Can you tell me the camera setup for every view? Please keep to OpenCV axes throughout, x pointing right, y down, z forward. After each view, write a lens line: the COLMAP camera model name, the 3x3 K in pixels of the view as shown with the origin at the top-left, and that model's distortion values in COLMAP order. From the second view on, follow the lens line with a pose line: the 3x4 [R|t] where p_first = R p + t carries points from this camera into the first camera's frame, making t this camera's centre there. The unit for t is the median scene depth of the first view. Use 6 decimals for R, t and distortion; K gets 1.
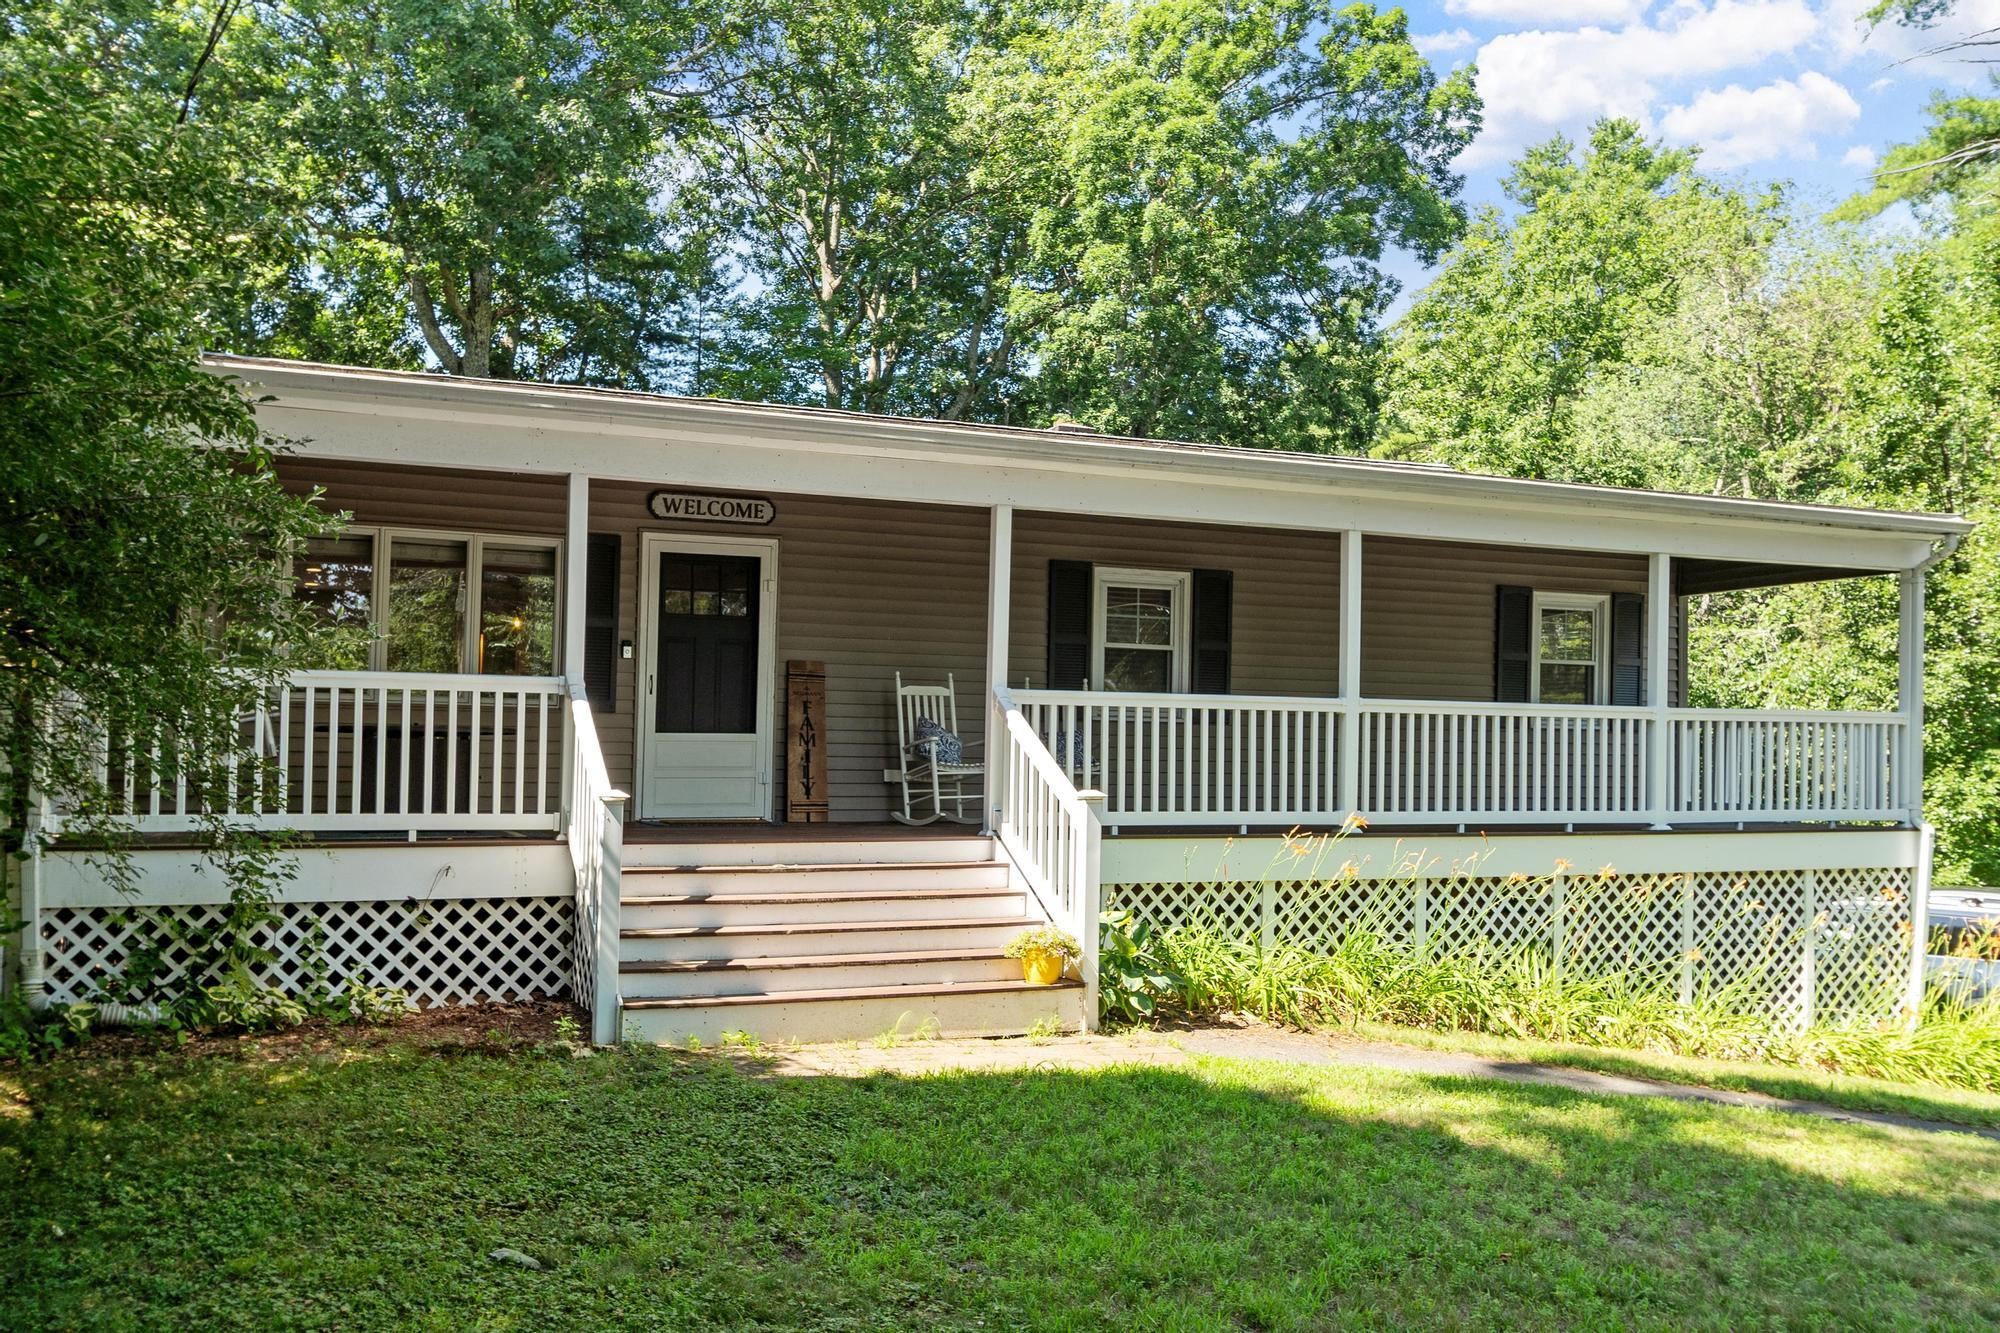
lens RADIAL K [[1707.2, 0, 995.0], [0, 1707.2, 687.7], [0, 0, 1]] dist [-0.019072, -0.015749]
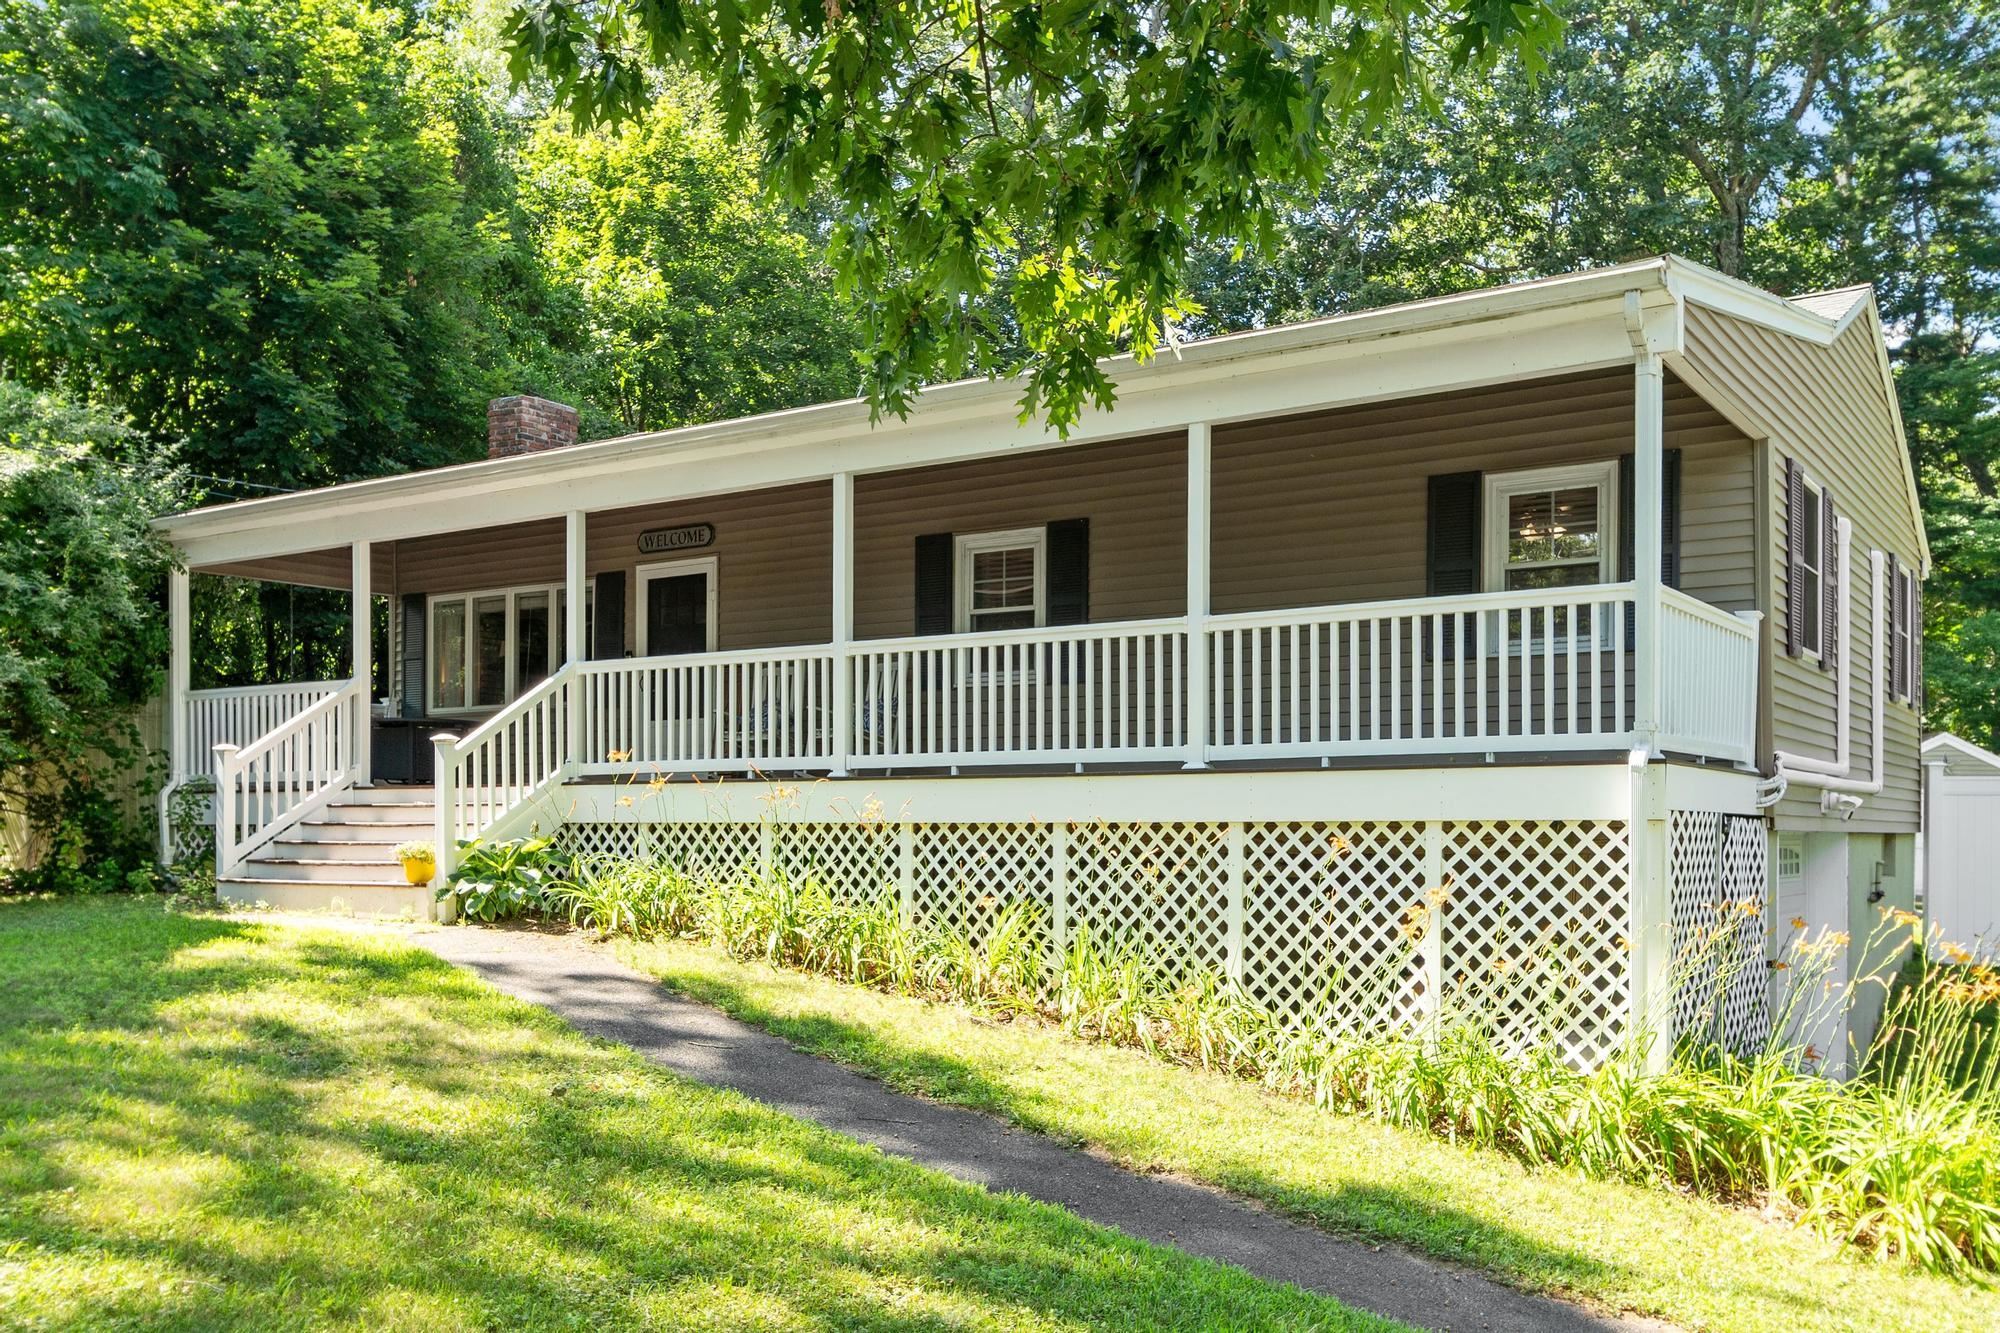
lens RADIAL K [[1781.6, 0, 998.4], [0, 1781.6, 711.2], [0, 0, 1]] dist [-0.029051, 0.030433]
pose [[0.549841, -0.033581, -0.834594, 0.978723], [0.089961, 0.995760, 0.019202, 0.030054], [0.830410, -0.085639, 0.550531, 0.435261]]
